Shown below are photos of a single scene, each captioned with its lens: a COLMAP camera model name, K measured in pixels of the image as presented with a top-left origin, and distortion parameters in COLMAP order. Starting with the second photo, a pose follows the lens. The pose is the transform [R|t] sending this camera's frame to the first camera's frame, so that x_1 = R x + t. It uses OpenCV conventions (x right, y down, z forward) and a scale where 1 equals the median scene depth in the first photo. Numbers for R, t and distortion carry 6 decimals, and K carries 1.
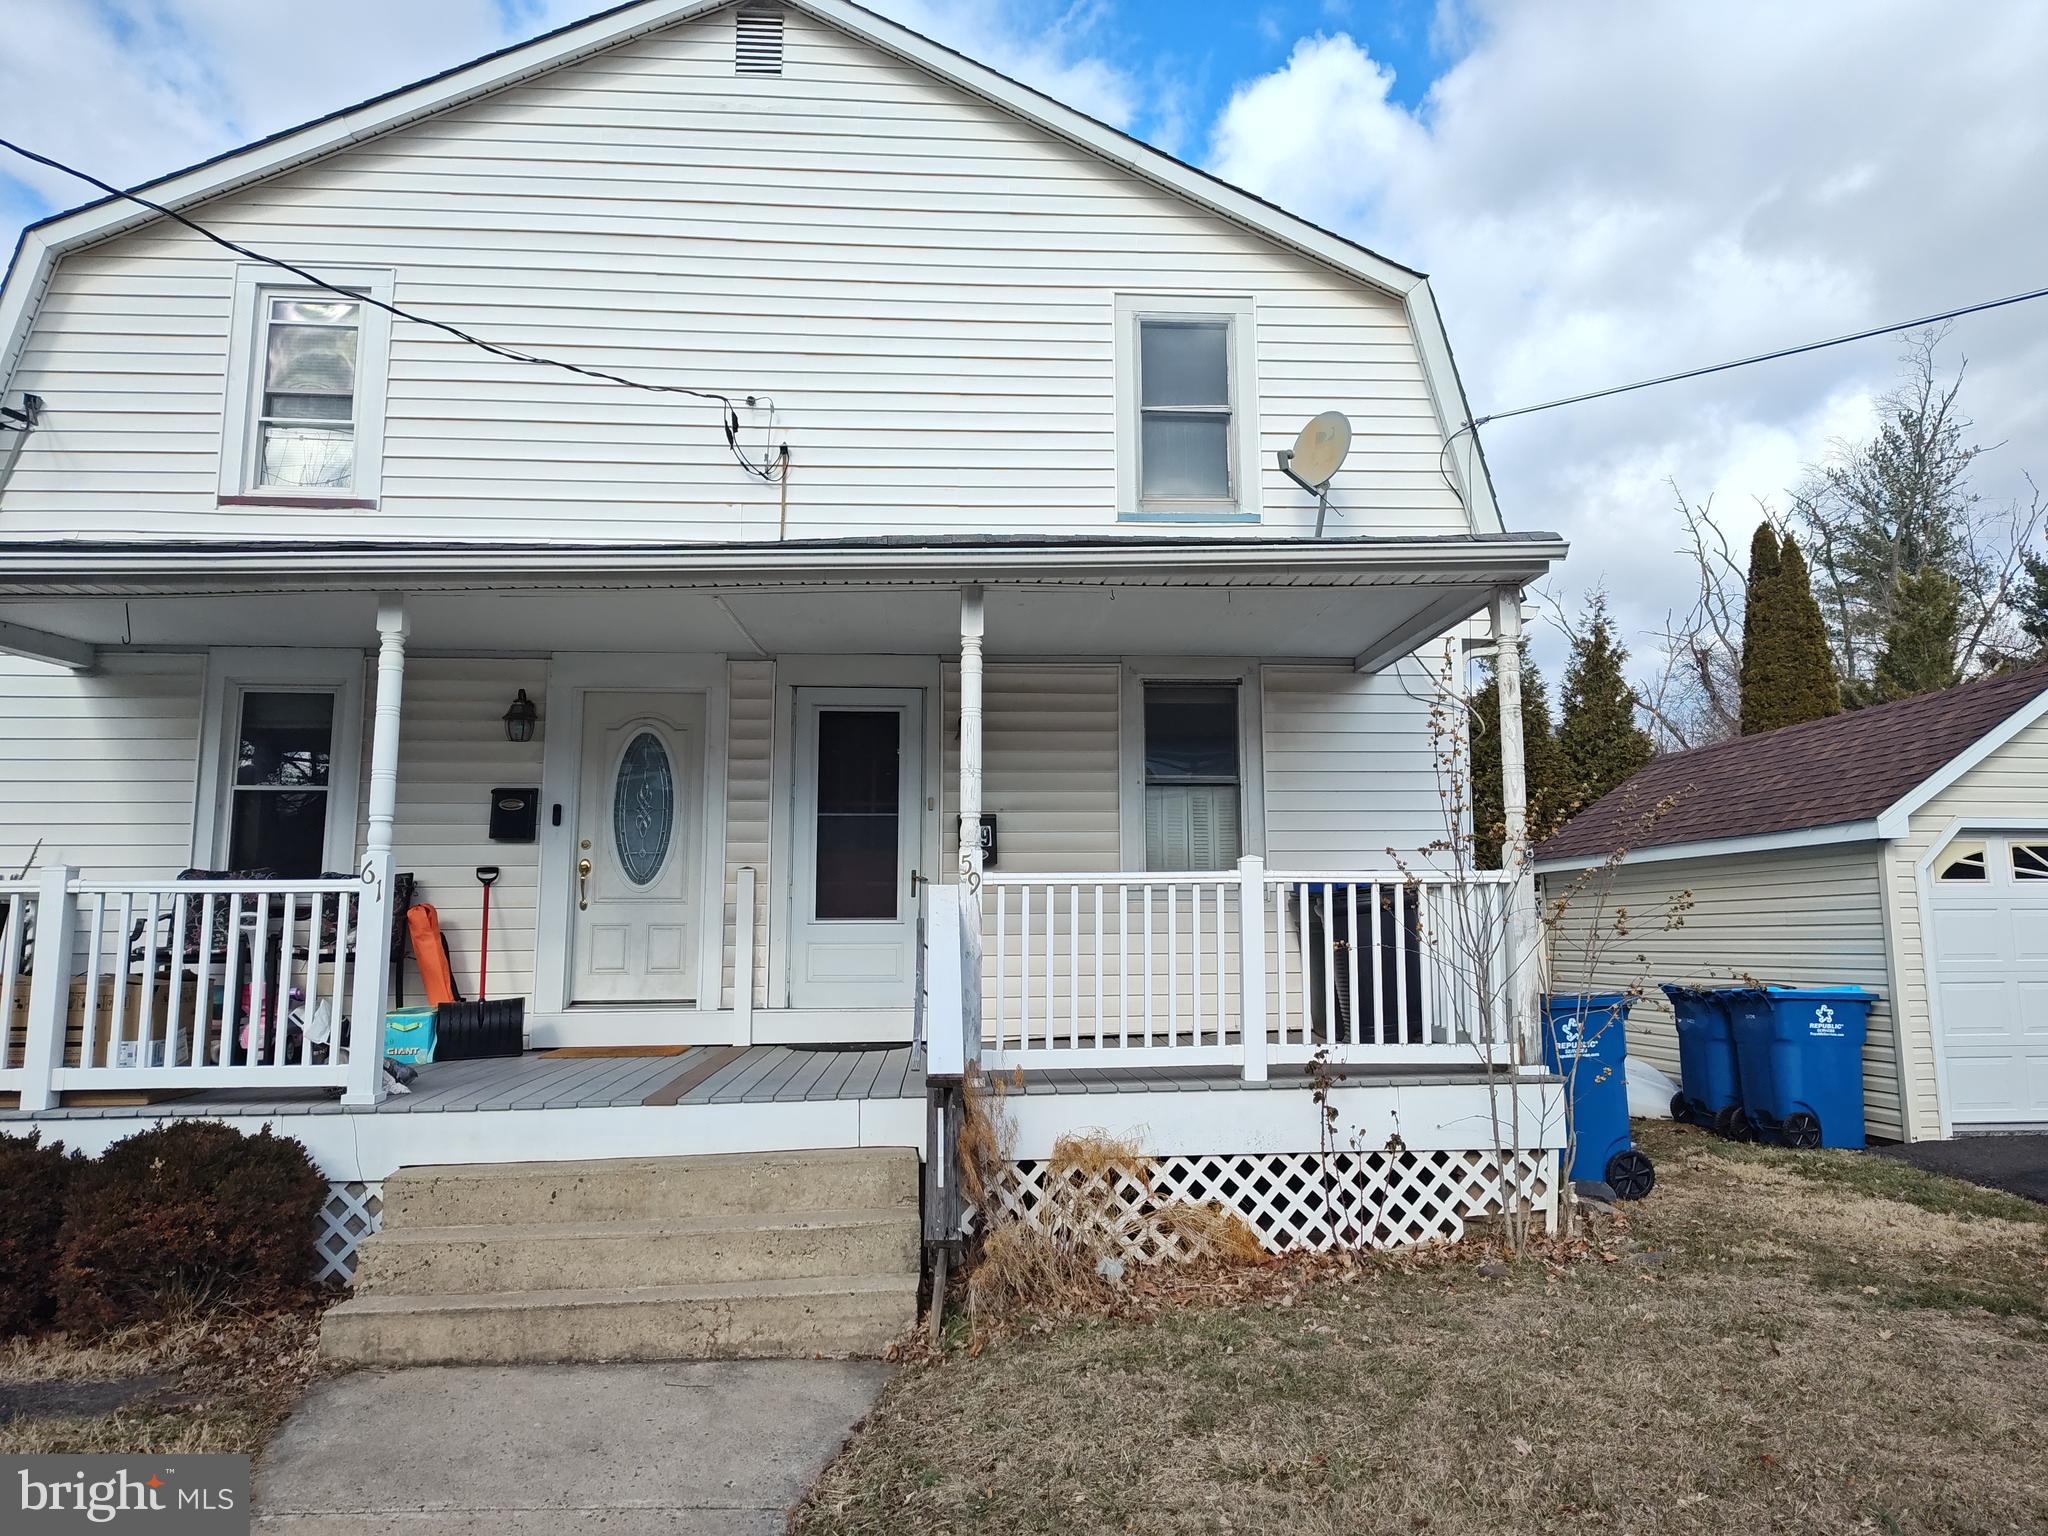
lens RADIAL K [[1365.3, 0, 1035.6], [0, 1365.3, 762.2], [0, 0, 1]] dist [0.034766, -0.040438]
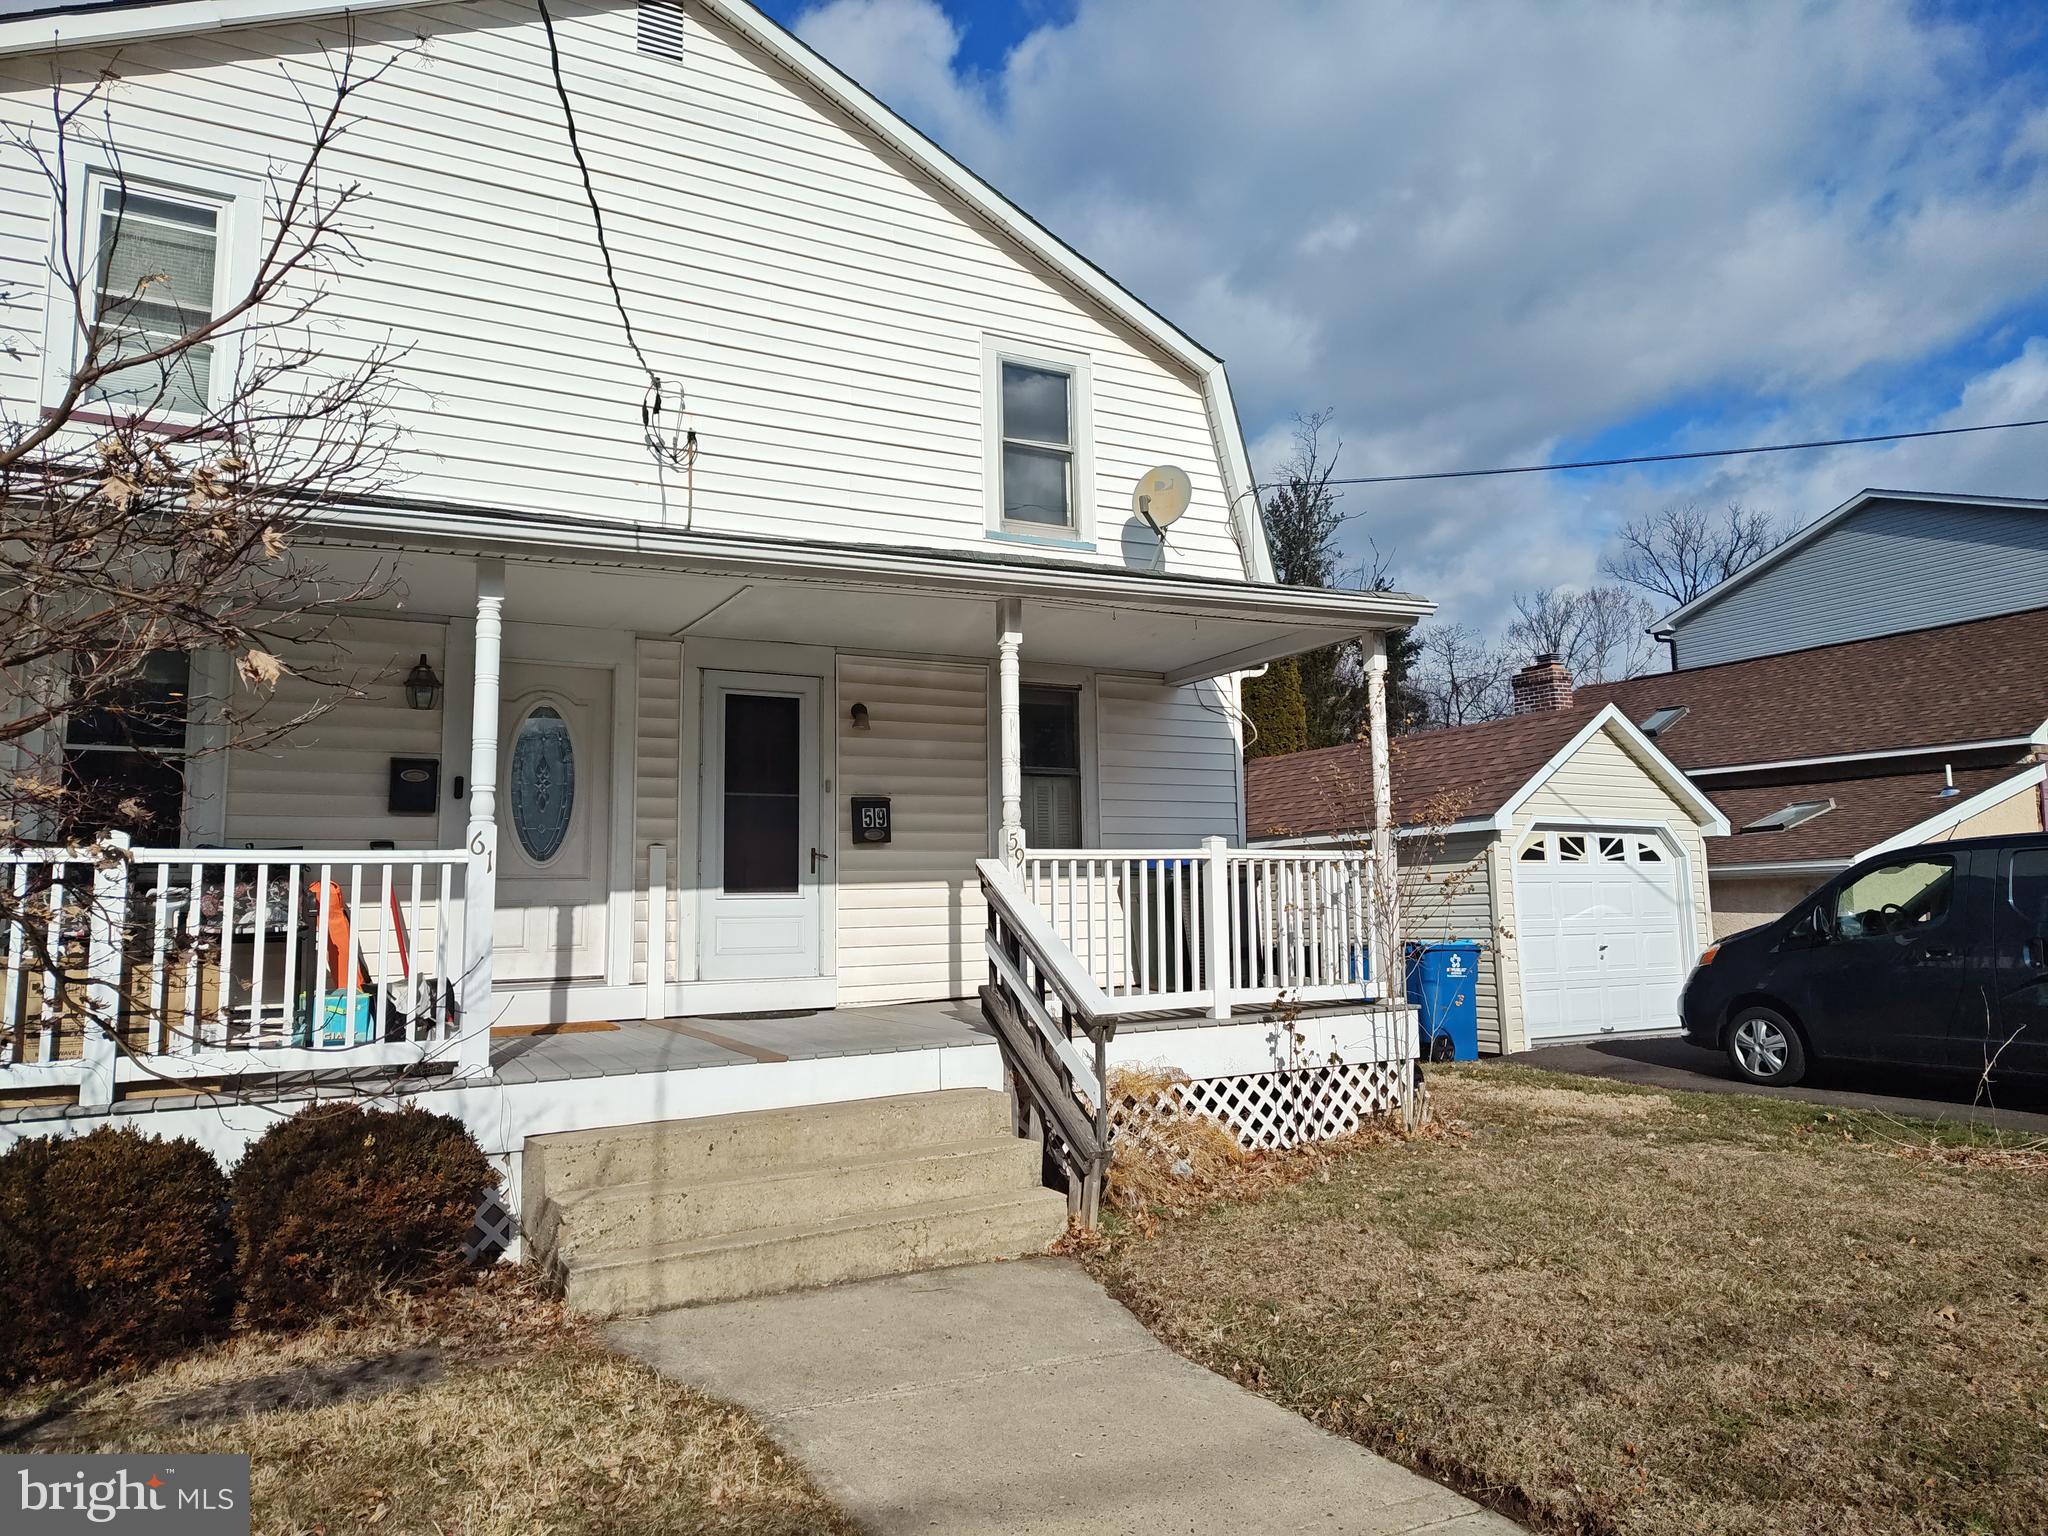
lens RADIAL K [[1365.3, 0, 1030.5], [0, 1365.3, 760.7], [0, 0, 1]] dist [0.034766, -0.040438]
pose [[0.911957, 0.033760, 0.408894, -0.445460], [-0.037342, 0.999302, 0.000777, 0.004666], [-0.408583, -0.015977, 0.912582, -0.048880]]
